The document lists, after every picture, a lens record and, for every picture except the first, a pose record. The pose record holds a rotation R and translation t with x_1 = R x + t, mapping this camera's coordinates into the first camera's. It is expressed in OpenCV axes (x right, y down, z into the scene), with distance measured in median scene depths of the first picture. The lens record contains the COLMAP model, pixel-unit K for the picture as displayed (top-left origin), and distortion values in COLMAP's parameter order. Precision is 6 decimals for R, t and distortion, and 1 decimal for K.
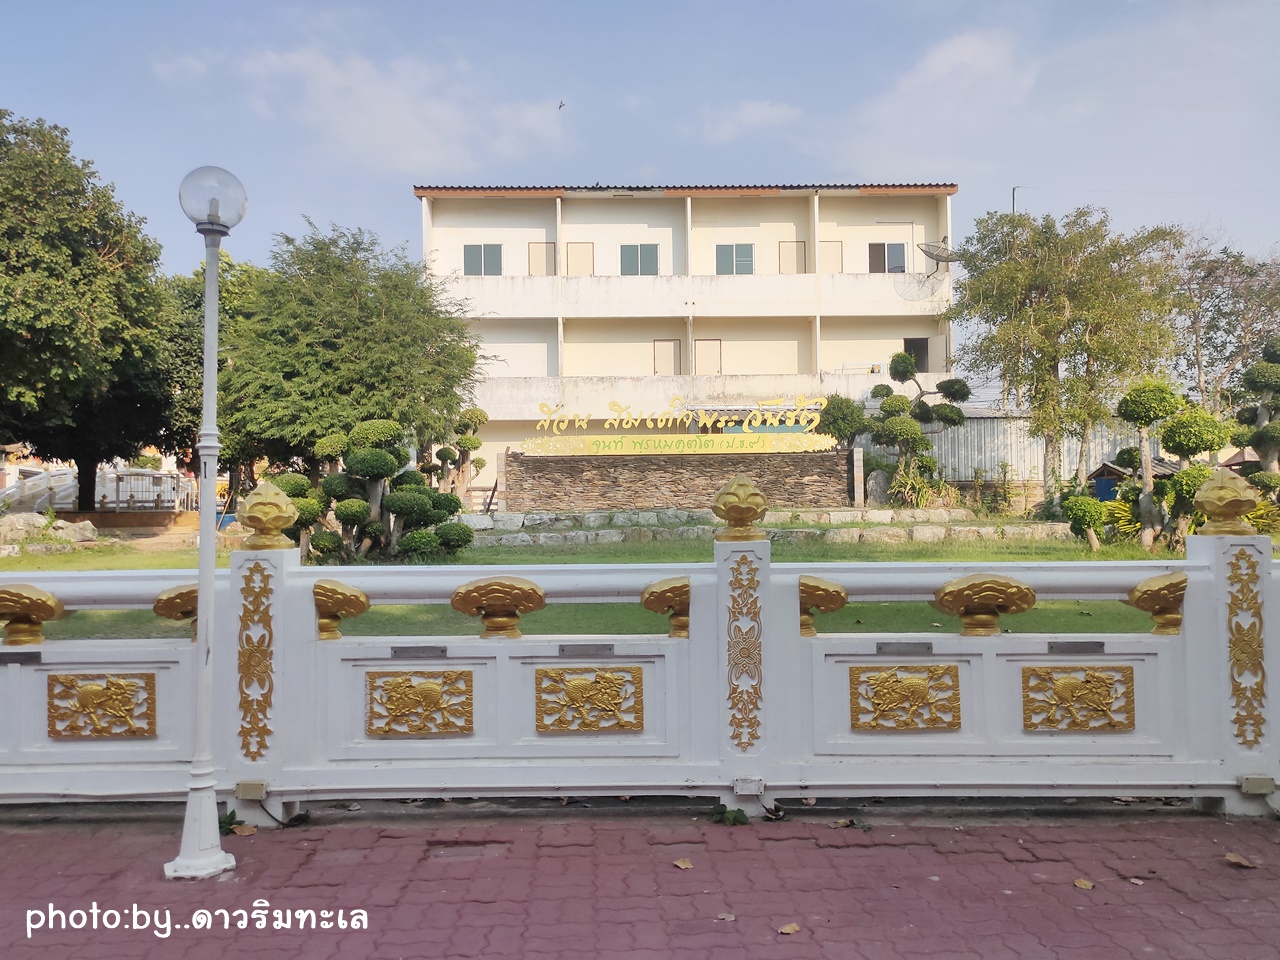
lens RADIAL K [[978.2, 0, 641.4], [0, 978.2, 478.7], [0, 0, 1]] dist [0.008727, 0.003443]
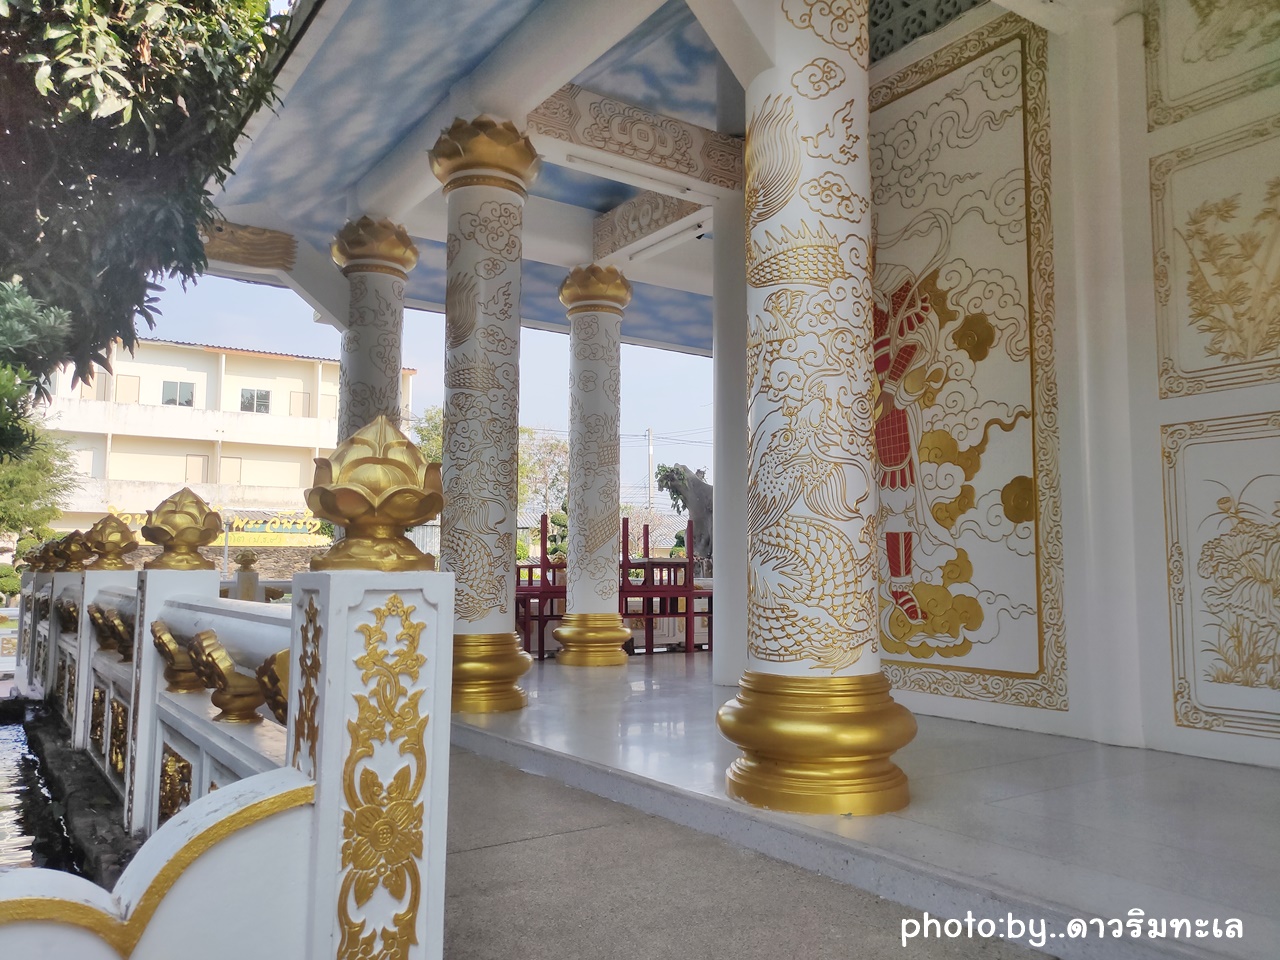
lens RADIAL K [[978.2, 0, 645.1], [0, 978.2, 481.0], [0, 0, 1]] dist [0.008727, 0.003443]
pose [[0.858359, 0.059794, 0.509553, -0.131450], [-0.020960, 0.996443, -0.081621, -0.012205], [-0.512621, 0.059380, 0.856559, -0.456314]]
